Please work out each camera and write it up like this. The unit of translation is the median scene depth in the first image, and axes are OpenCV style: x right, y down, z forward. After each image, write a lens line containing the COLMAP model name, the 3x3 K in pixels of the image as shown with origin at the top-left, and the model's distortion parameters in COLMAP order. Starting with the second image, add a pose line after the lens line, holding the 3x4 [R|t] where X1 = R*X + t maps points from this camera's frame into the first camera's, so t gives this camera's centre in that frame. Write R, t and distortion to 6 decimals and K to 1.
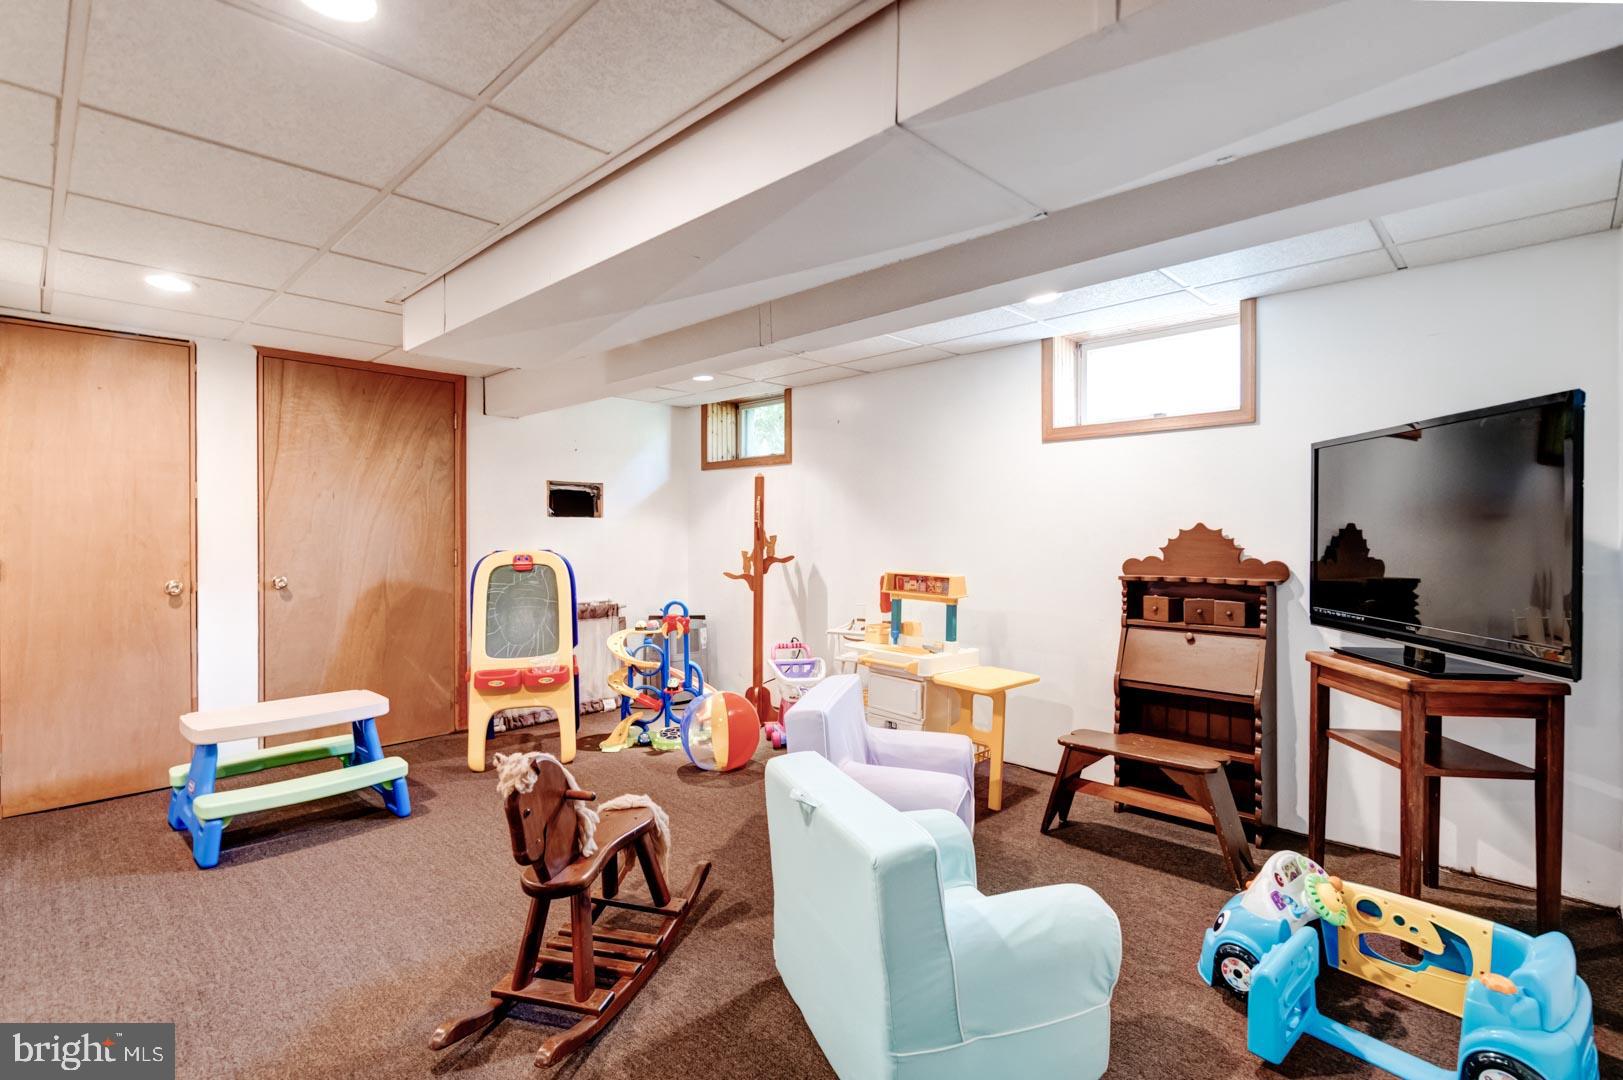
lens RADIAL K [[758.0, 0, 811.5], [0, 758.0, 540.0], [0, 0, 1]] dist [0.000989, 0.000021]
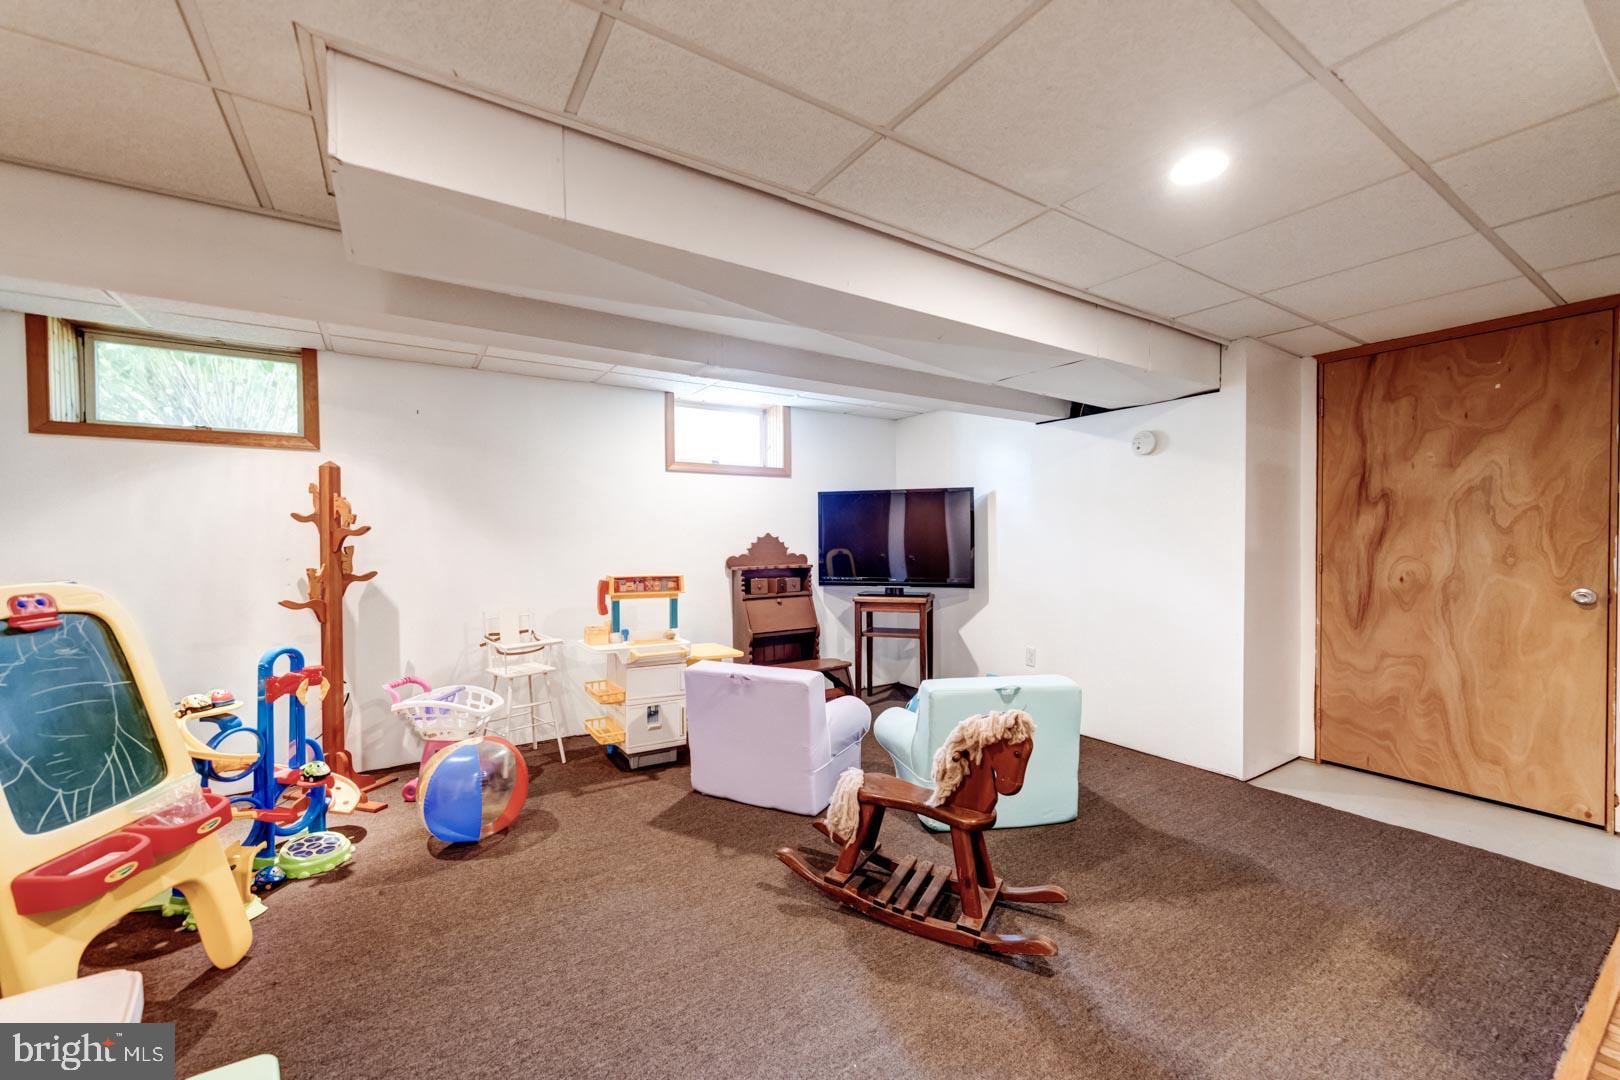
lens RADIAL K [[630.9, 0, 810.0], [0, 630.9, 548.6], [0, 0, 1]] dist [0.004357, 0.000064]
pose [[0.234202, -0.017347, 0.972033, -0.741124], [0.018092, 0.999745, 0.013482, -0.004713], [-0.972020, 0.014428, 0.234457, 0.537476]]
